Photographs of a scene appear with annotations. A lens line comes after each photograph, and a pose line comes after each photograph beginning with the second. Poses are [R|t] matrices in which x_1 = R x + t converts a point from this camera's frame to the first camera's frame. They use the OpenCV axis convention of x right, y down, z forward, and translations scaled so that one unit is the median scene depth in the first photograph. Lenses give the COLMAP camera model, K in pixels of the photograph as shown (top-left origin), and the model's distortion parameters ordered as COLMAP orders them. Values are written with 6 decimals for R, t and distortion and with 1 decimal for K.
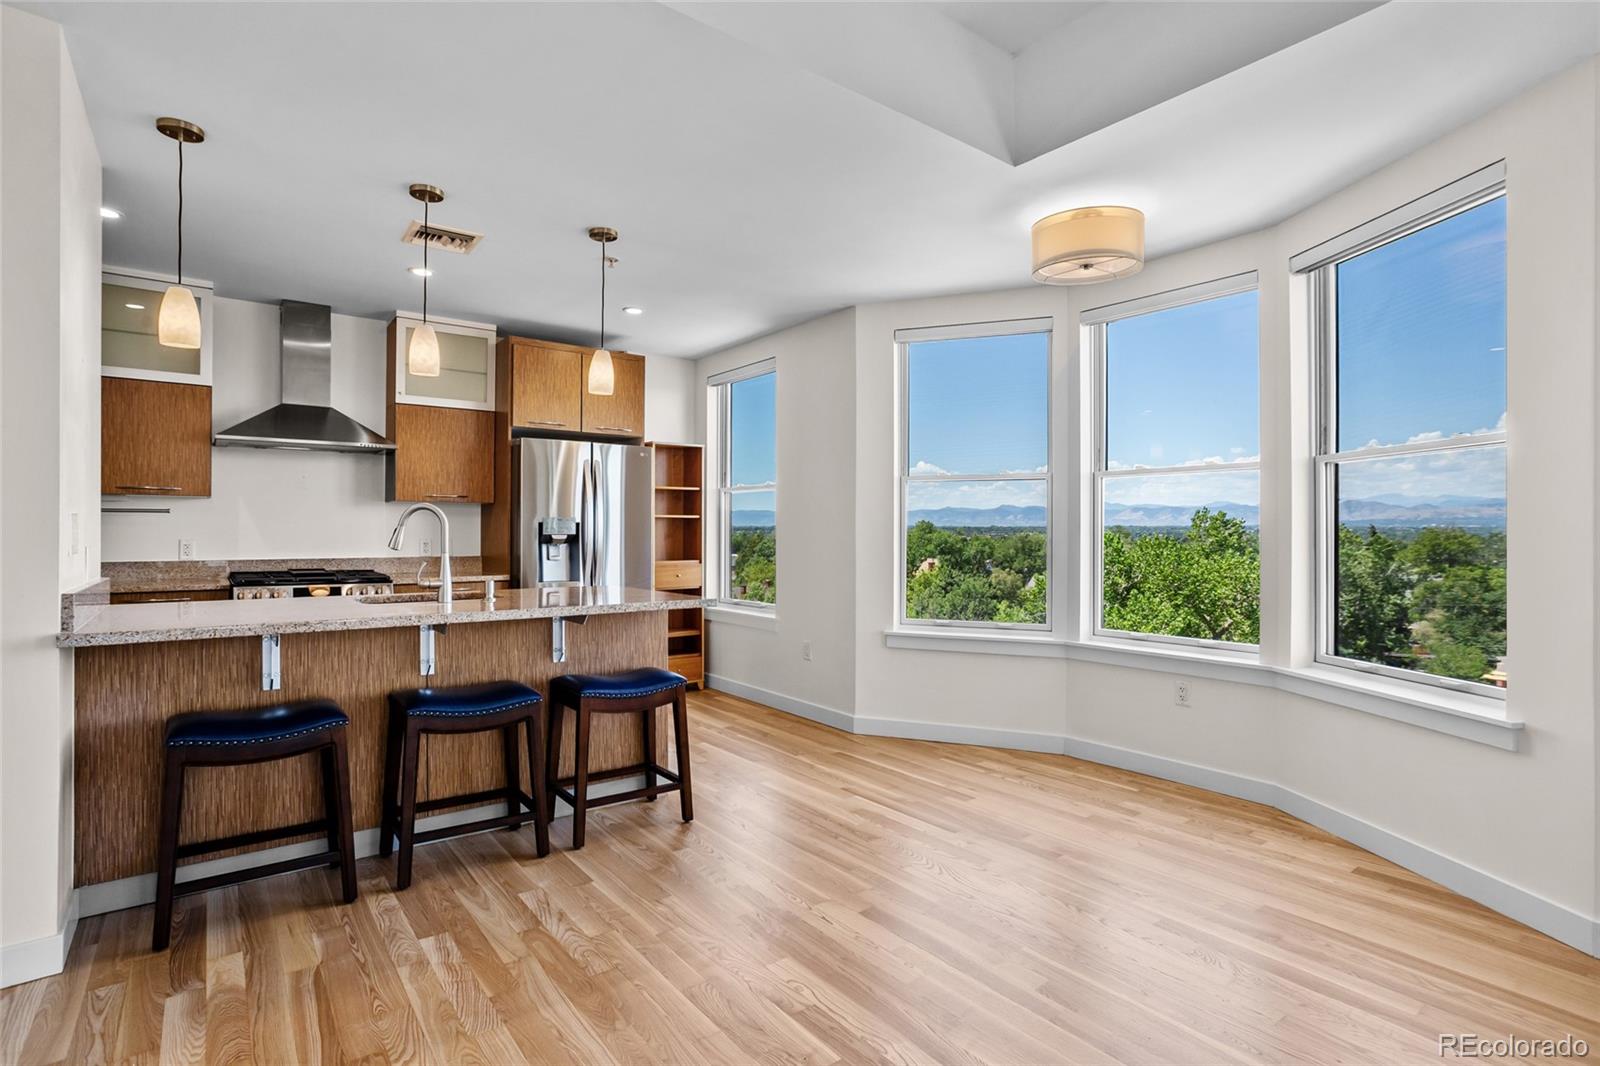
lens RADIAL K [[779.2, 0, 791.8], [0, 779.2, 530.9], [0, 0, 1]] dist [-0.055075, 0.030522]
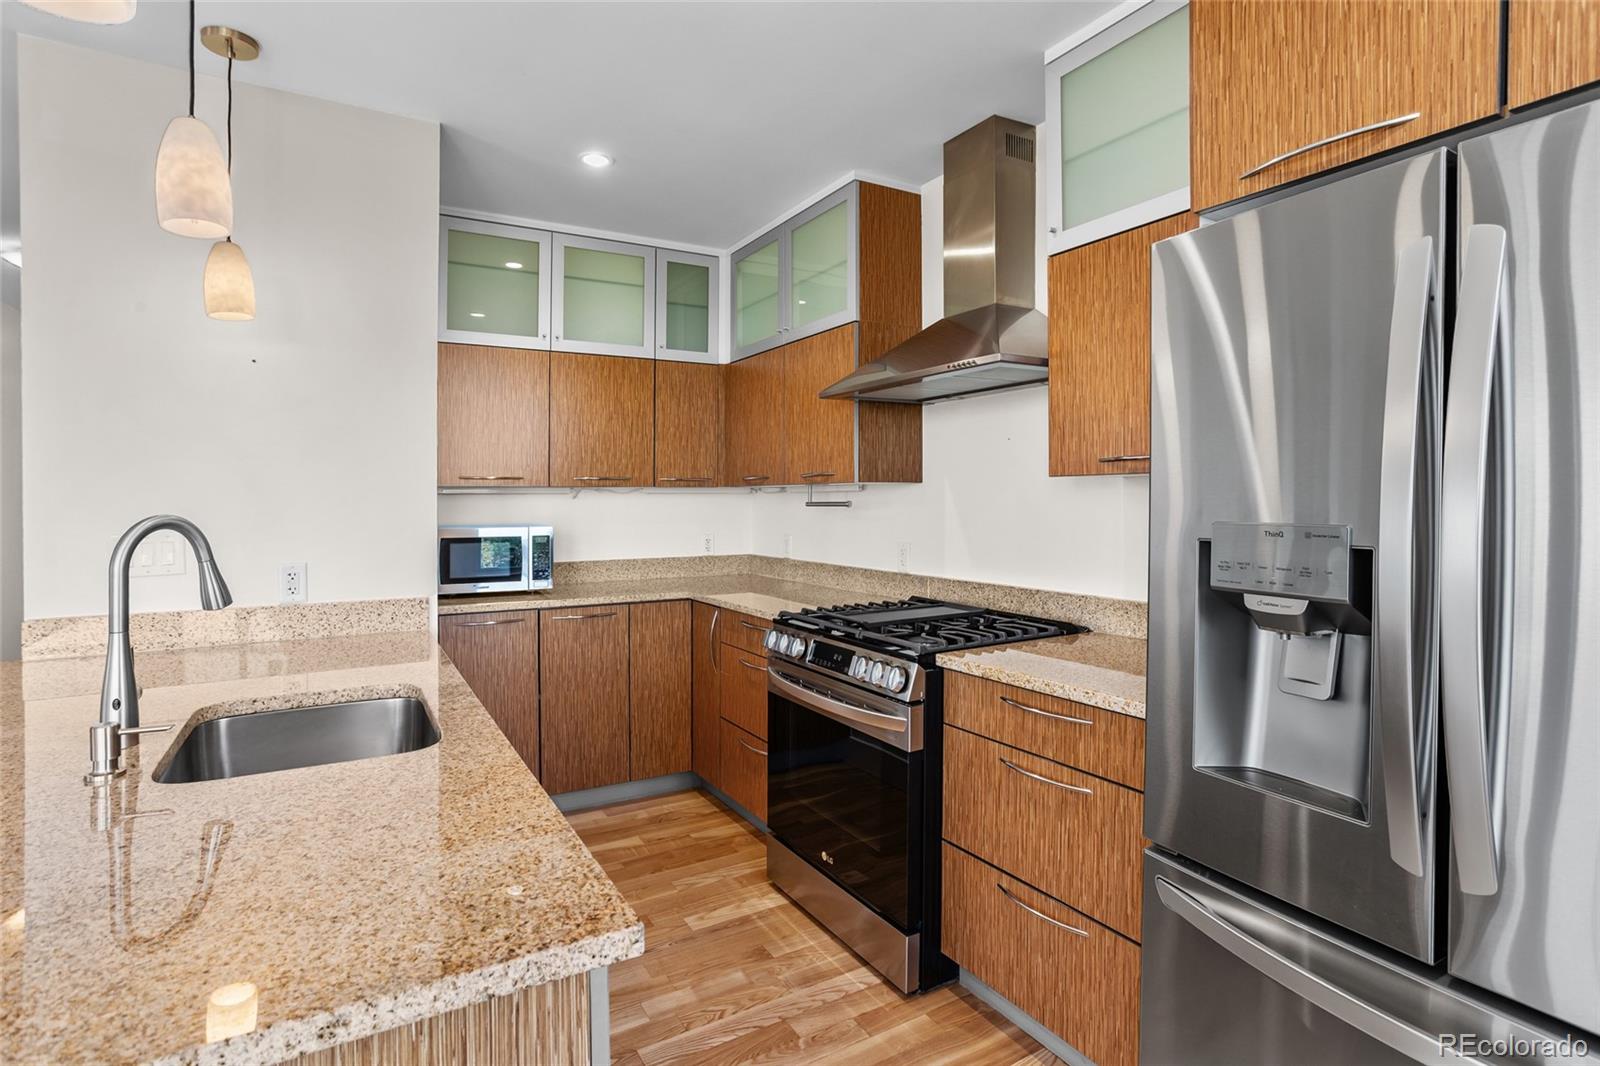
lens RADIAL K [[798.0, 0, 796.4], [0, 798.0, 507.1], [0, 0, 1]] dist [-0.064694, 0.034892]
pose [[-0.120292, 0.009955, -0.992689, -0.048383], [0.006127, 0.999938, 0.009285, -0.030059], [0.992720, -0.004965, -0.120346, 1.015253]]
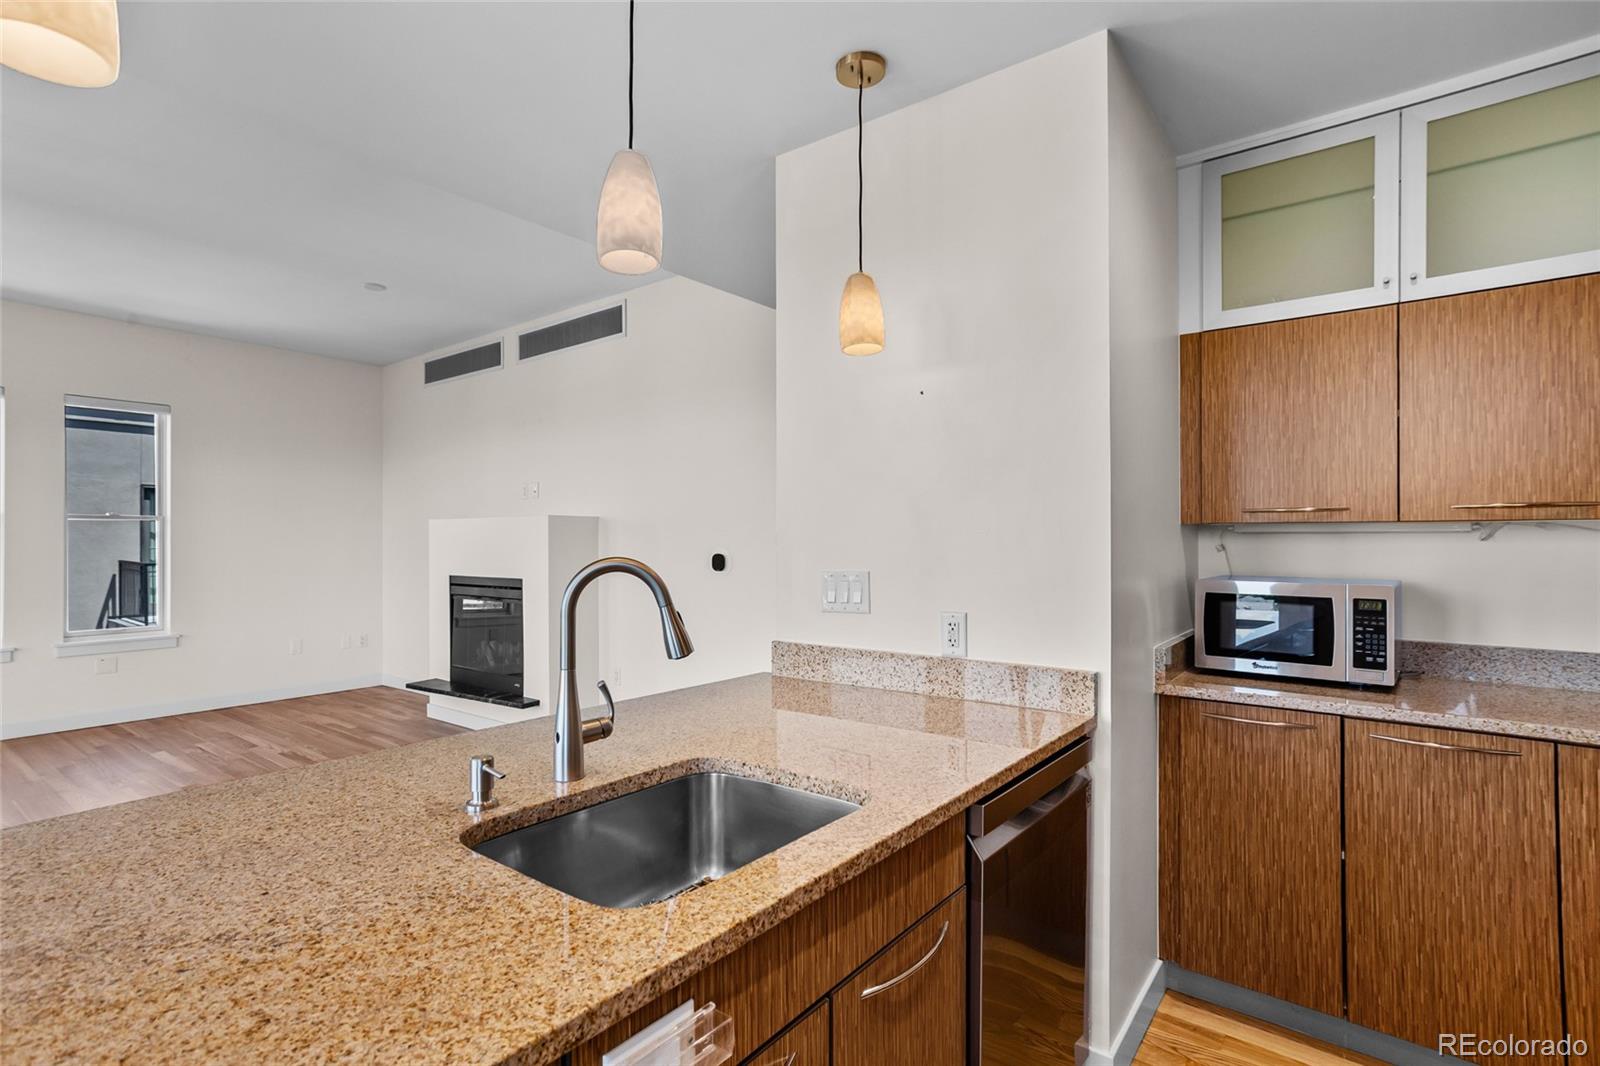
lens RADIAL K [[783.0, 0, 785.2], [0, 783.0, 534.5], [0, 0, 1]] dist [-0.036430, 0.030508]
pose [[-0.968008, -0.002031, -0.250911, -0.324776], [0.000385, 0.999954, -0.009579, -0.031894], [0.250919, -0.009369, -0.967963, 1.047099]]
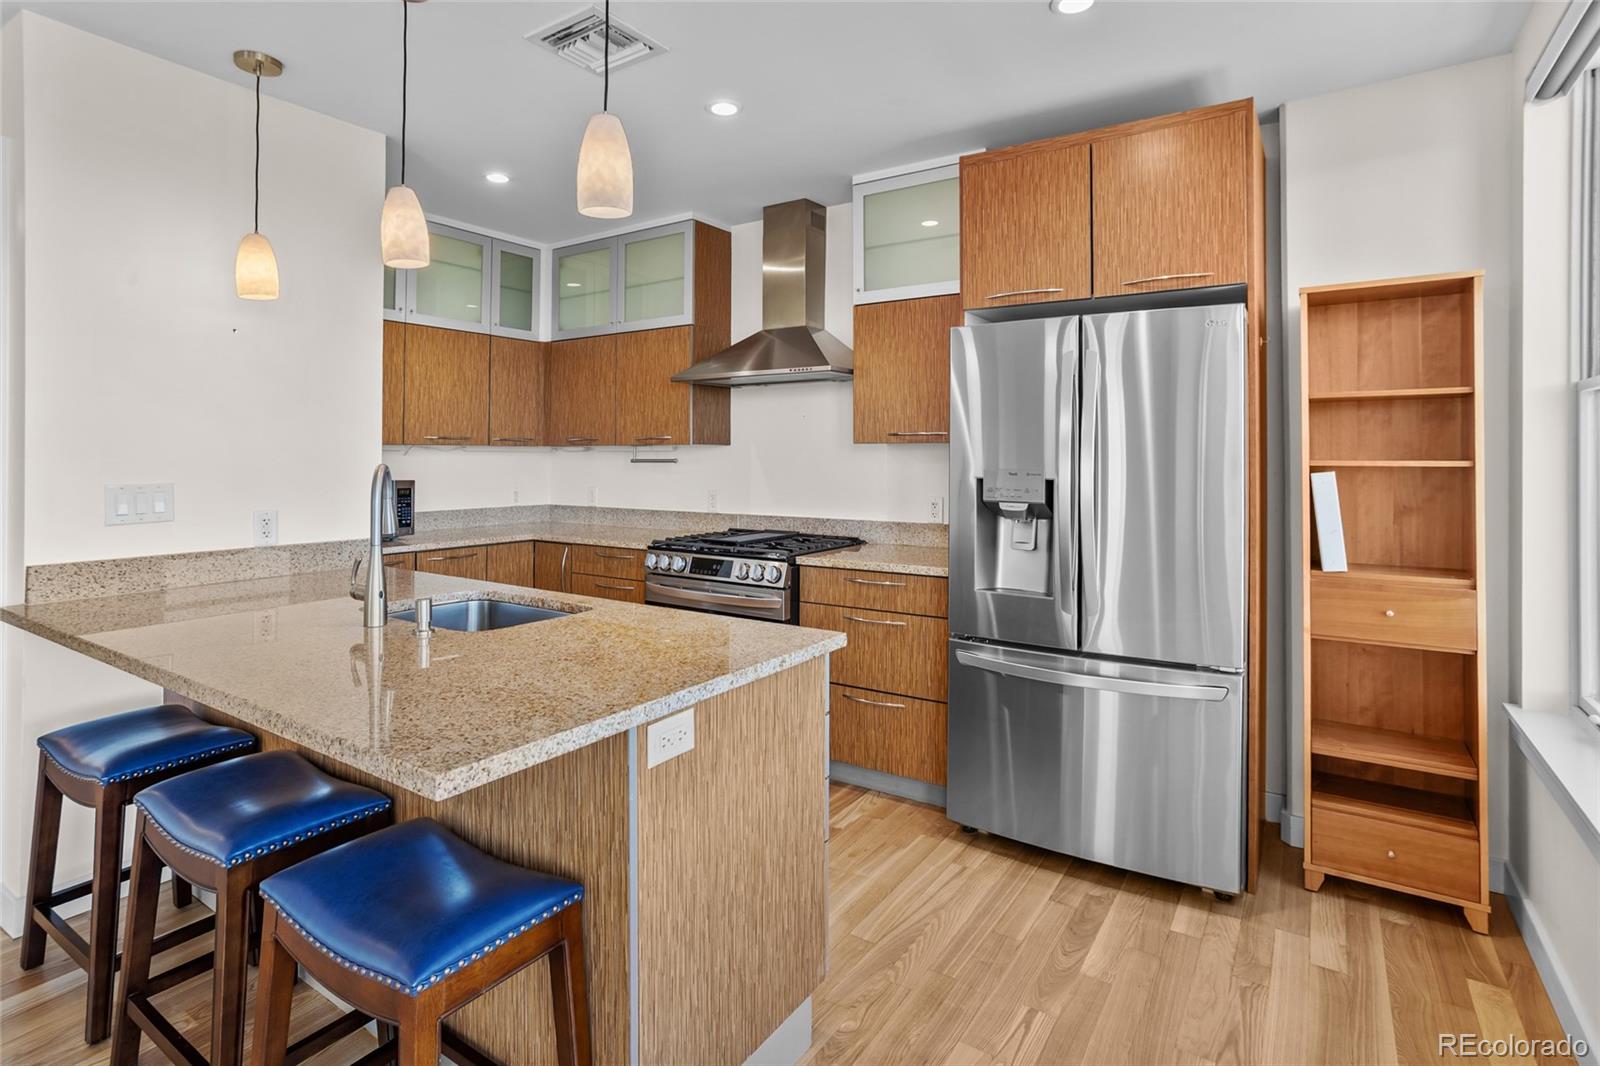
lens RADIAL K [[801.8, 0, 794.8], [0, 801.8, 455.0], [0, 0, 1]] dist [-0.047601, 0.032351]
pose [[0.327623, -0.003667, -0.944801, 0.182829], [0.000304, 0.999993, -0.003776, -0.029230], [0.944808, 0.000950, 0.327622, 0.788477]]
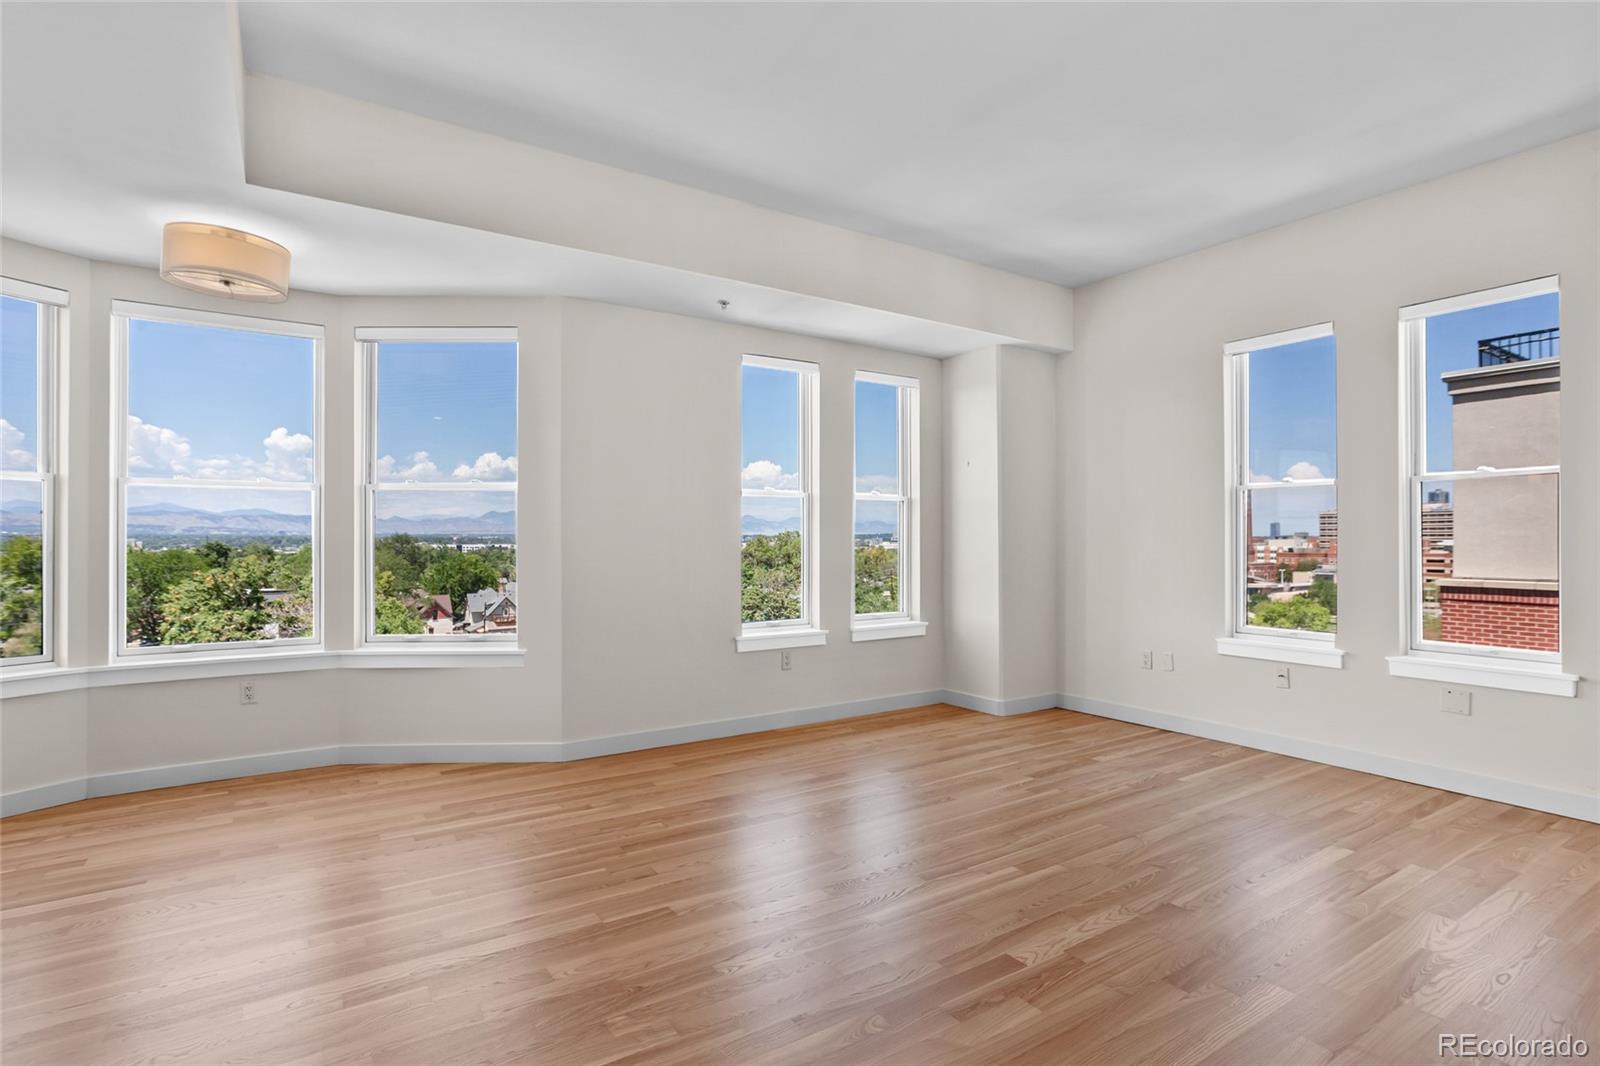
lens RADIAL K [[790.8, 0, 792.2], [0, 790.8, 537.6], [0, 0, 1]] dist [-0.058631, 0.034236]
pose [[0.073000, 0.001987, 0.997330, -0.450160], [-0.000669, 0.999998, -0.001943, -0.003078], [-0.997332, -0.000525, 0.073001, 0.140073]]
